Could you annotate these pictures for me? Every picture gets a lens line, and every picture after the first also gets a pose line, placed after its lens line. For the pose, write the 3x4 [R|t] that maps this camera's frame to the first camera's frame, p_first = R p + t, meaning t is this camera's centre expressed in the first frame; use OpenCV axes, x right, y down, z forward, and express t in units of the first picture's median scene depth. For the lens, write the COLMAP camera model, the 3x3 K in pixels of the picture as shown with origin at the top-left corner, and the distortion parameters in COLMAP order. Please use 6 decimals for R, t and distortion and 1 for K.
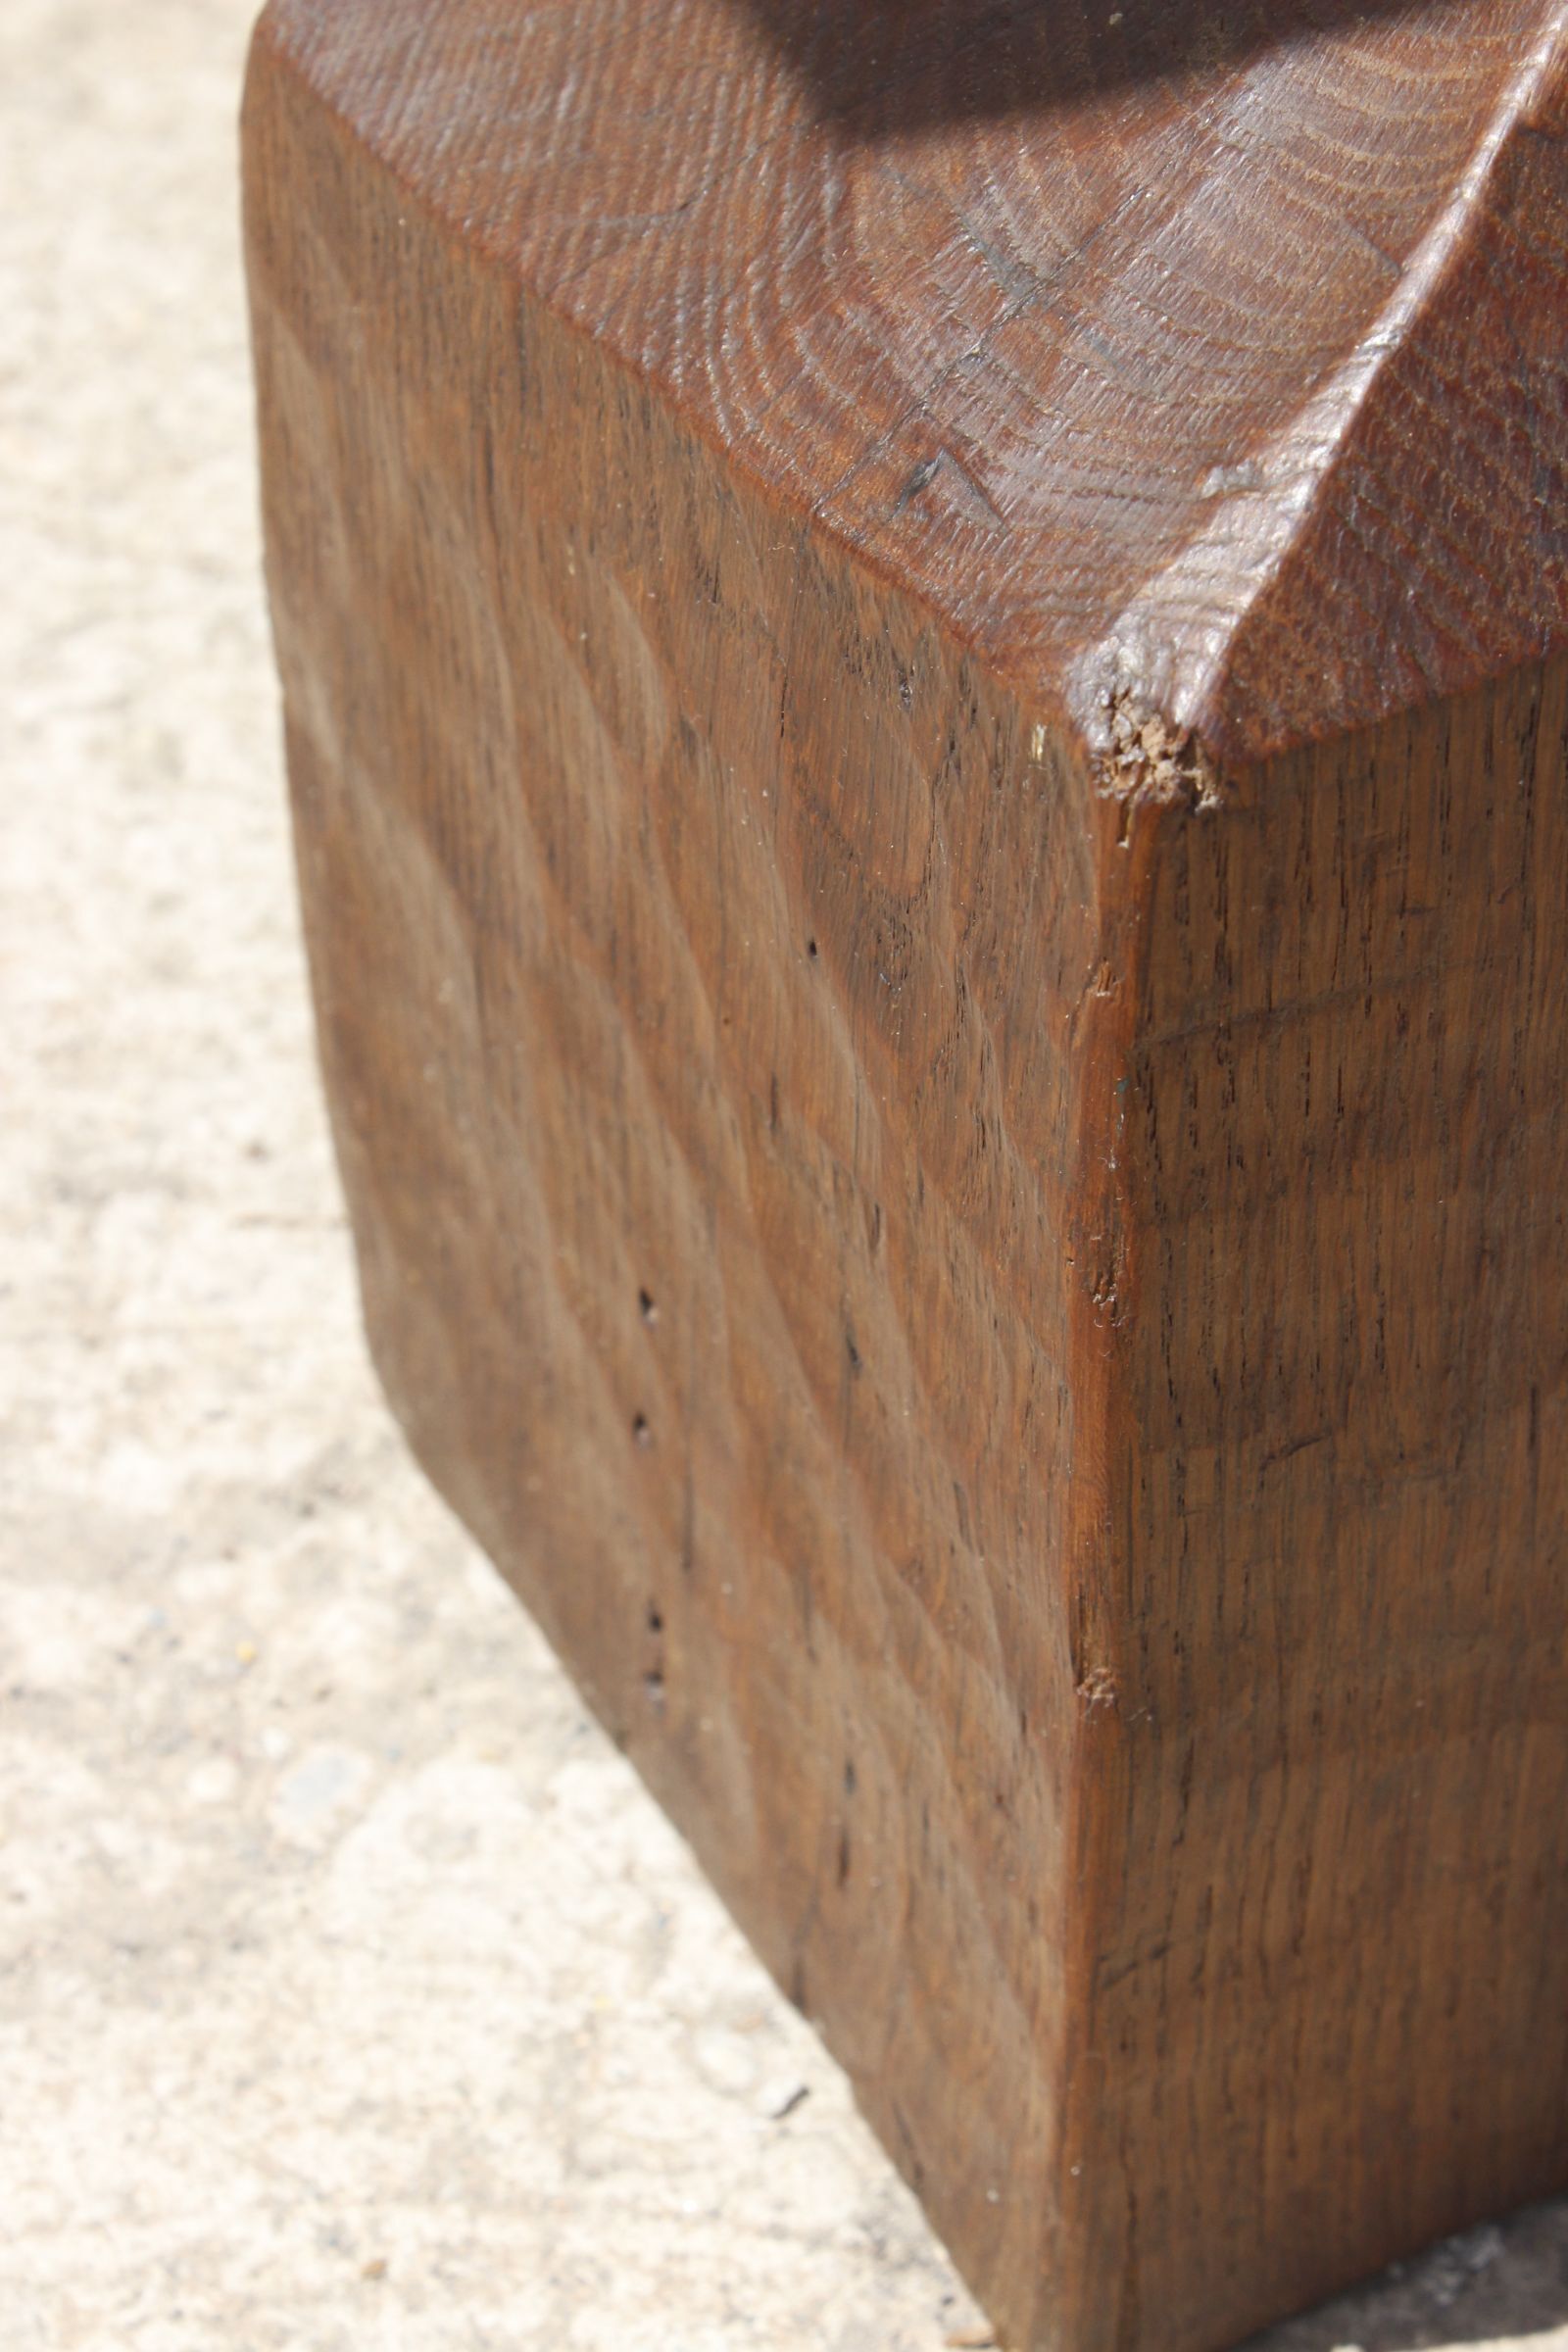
lens RADIAL K [[5489.8, 0, 805.4], [0, 5489.8, 1169.0], [0, 0, 1]] dist [0.071533, 0.000000]
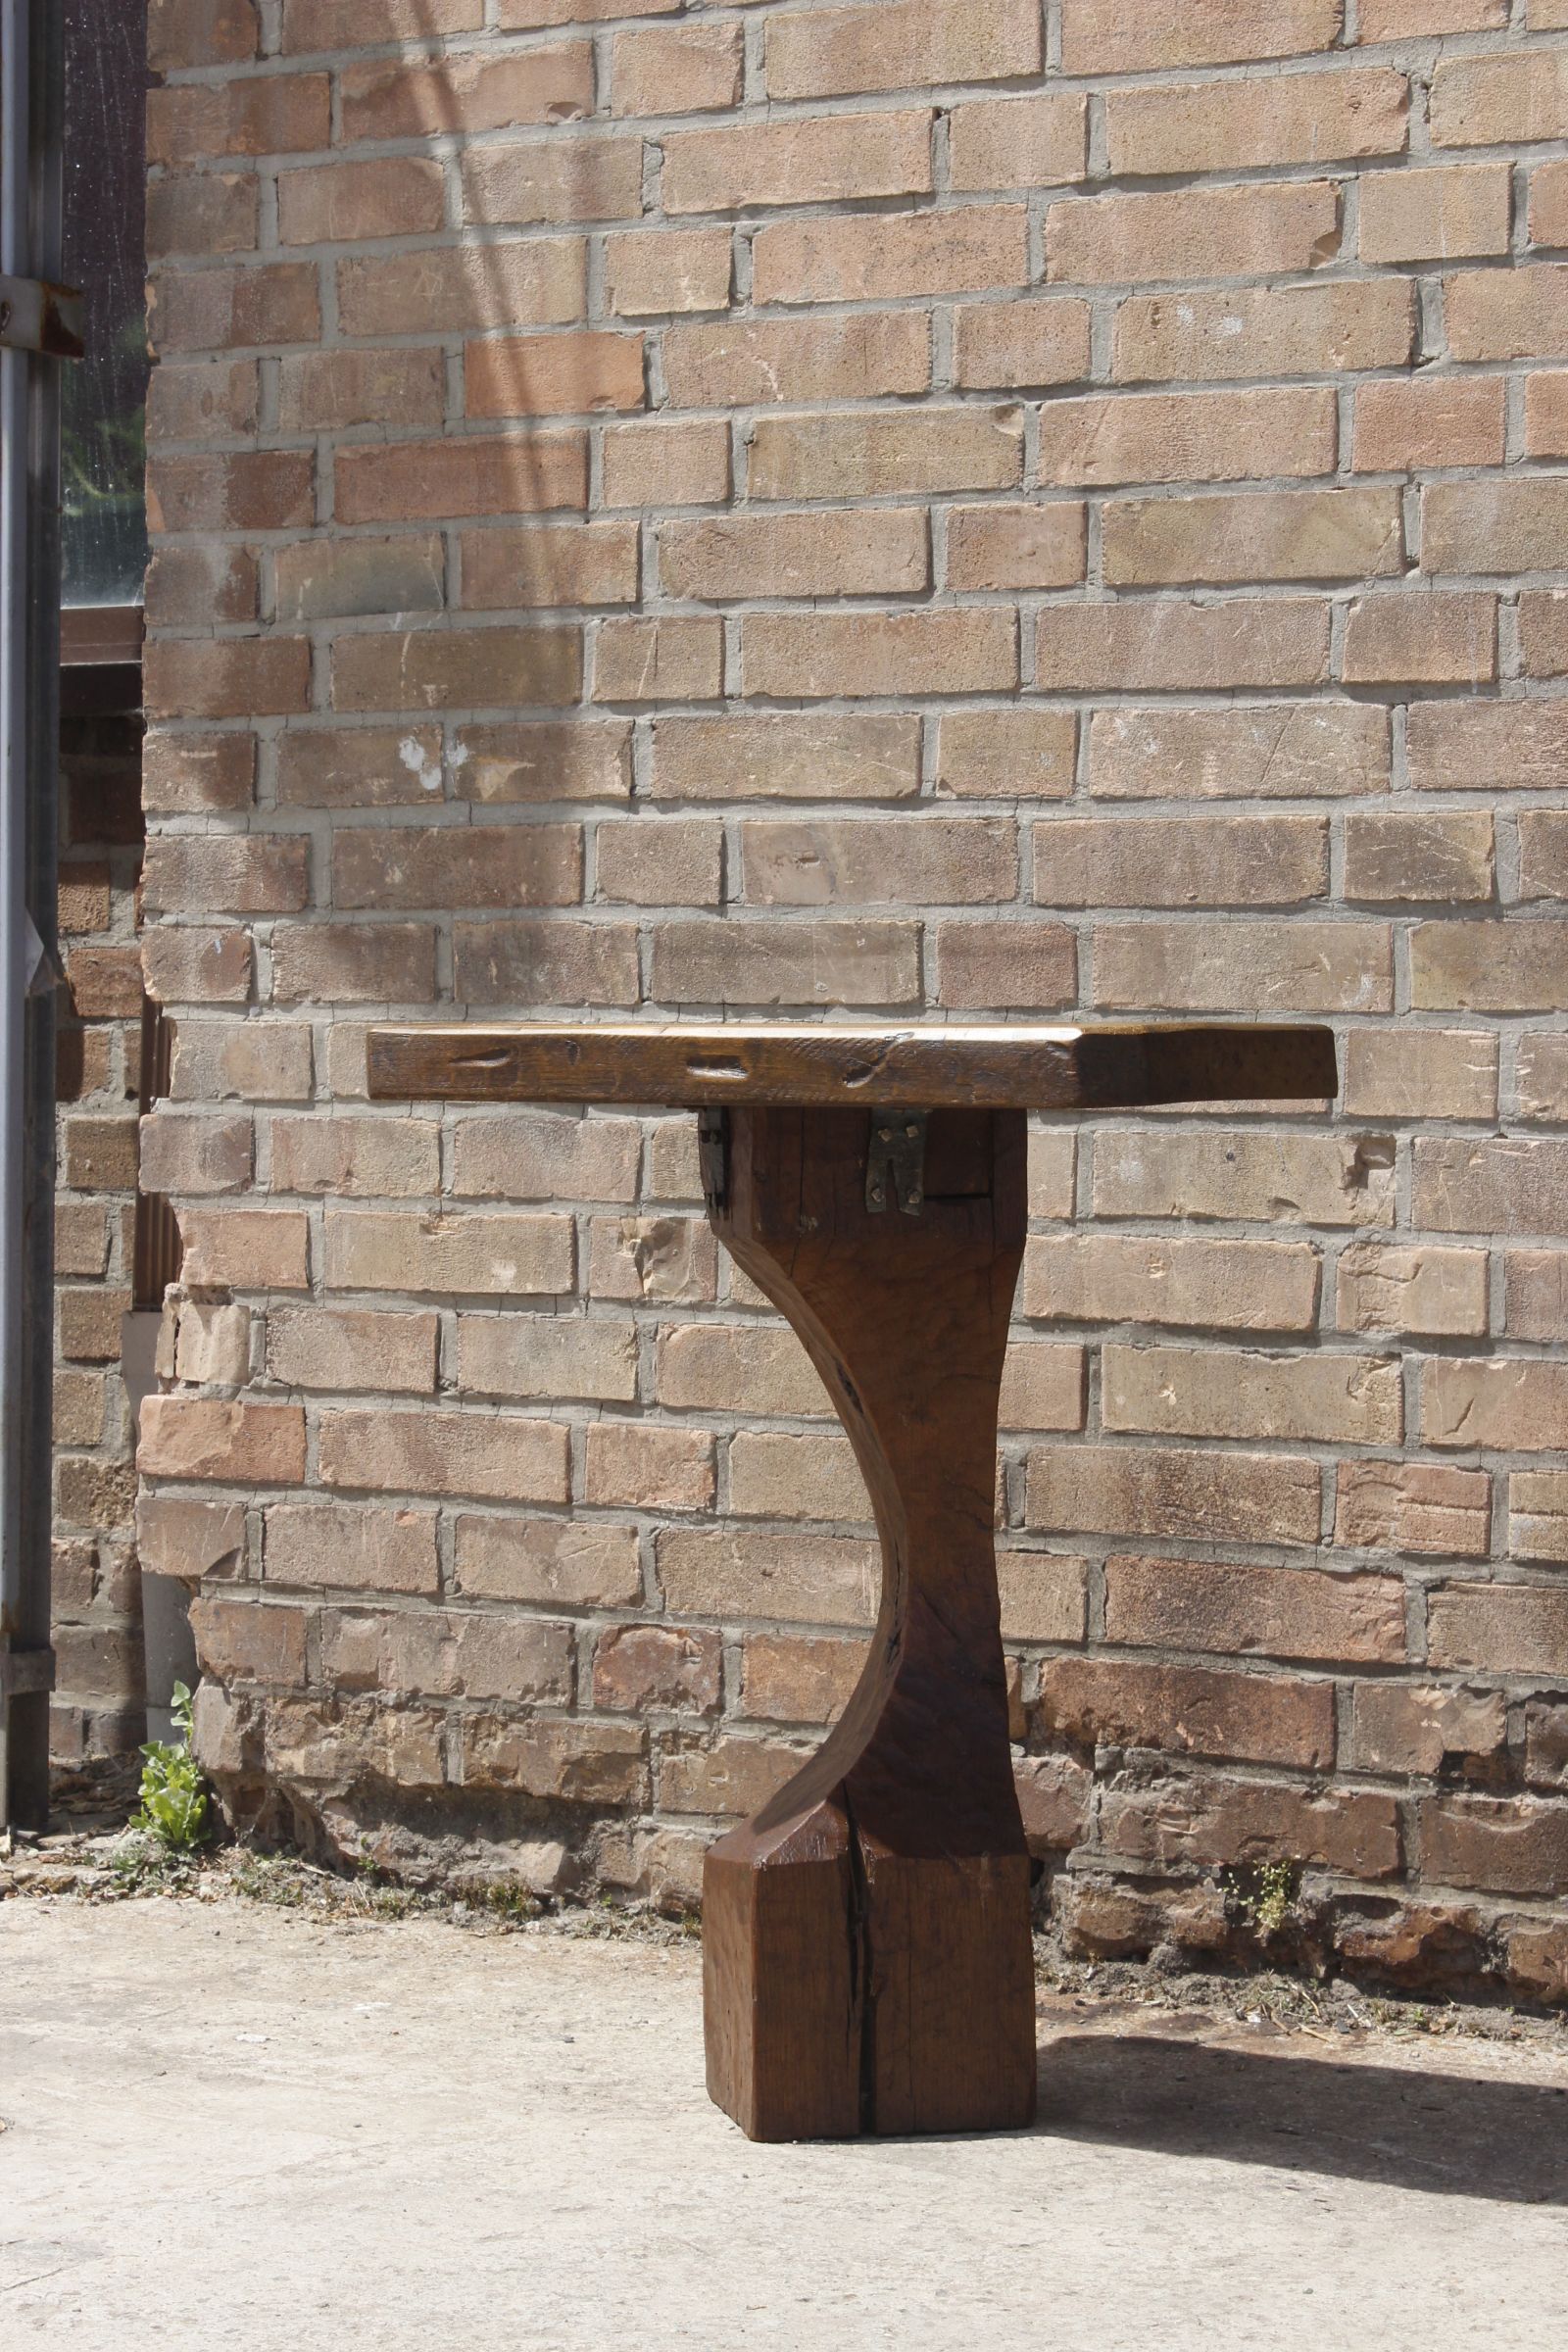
lens RADIAL K [[5129.6, 0, 849.7], [0, 5129.6, 1189.1], [0, 0, 1]] dist [0.050638, 0.000000]
pose [[0.968655, 0.013249, -0.248056, 1.958824], [-0.166600, 0.775353, -0.609157, 3.590071], [0.184260, 0.631389, 0.753257, -5.205878]]
